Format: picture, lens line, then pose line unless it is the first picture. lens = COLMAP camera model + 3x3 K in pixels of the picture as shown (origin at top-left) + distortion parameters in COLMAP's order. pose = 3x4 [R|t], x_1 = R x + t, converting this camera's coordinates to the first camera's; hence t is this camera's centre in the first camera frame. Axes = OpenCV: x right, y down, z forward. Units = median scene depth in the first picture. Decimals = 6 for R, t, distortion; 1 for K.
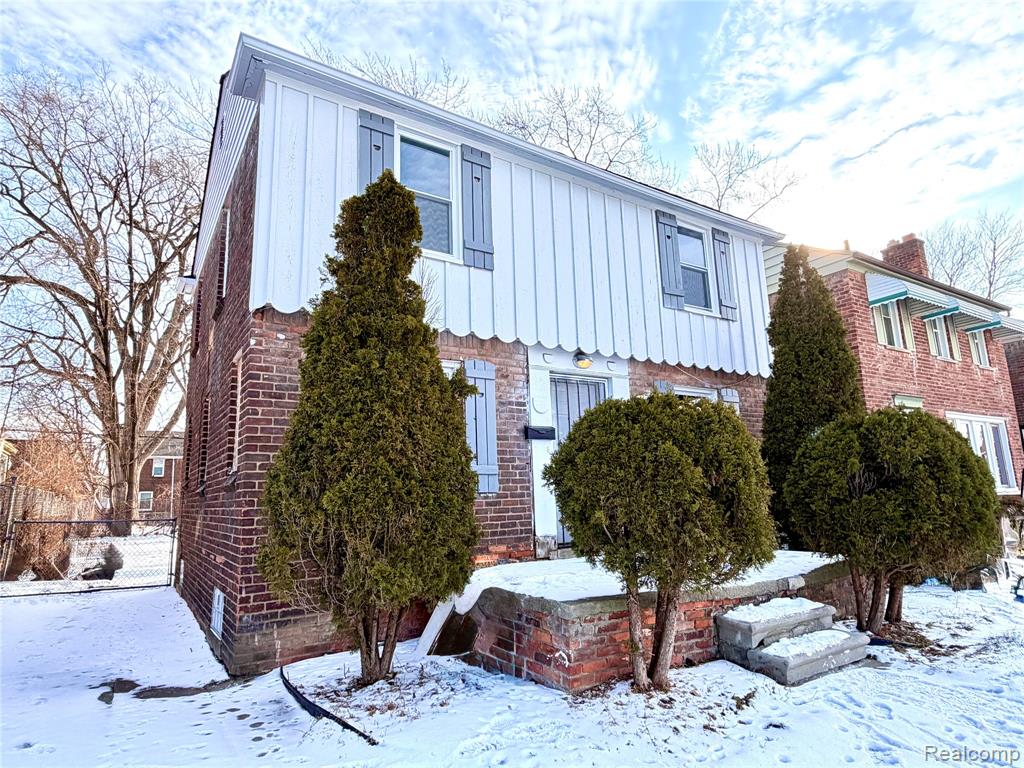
lens RADIAL K [[591.2, 0, 512.0], [0, 591.2, 384.0], [0, 0, 1]] dist [-0.003258, 0.003126]
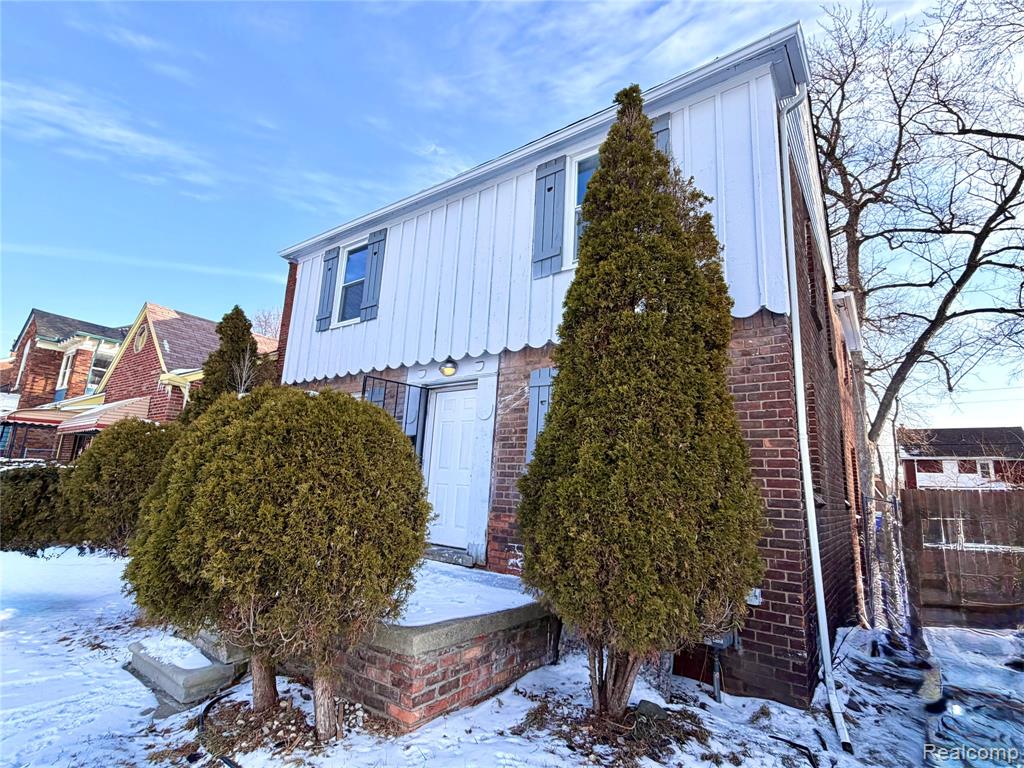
lens RADIAL K [[494.6, 0, 511.8], [0, 494.6, 388.8], [0, 0, 1]] dist [-0.002734, 0.000018]
pose [[0.346021, -0.135646, -0.928369, 1.437215], [0.112347, 0.988364, -0.102538, 0.145314], [0.931476, -0.068819, 0.357234, 1.192460]]
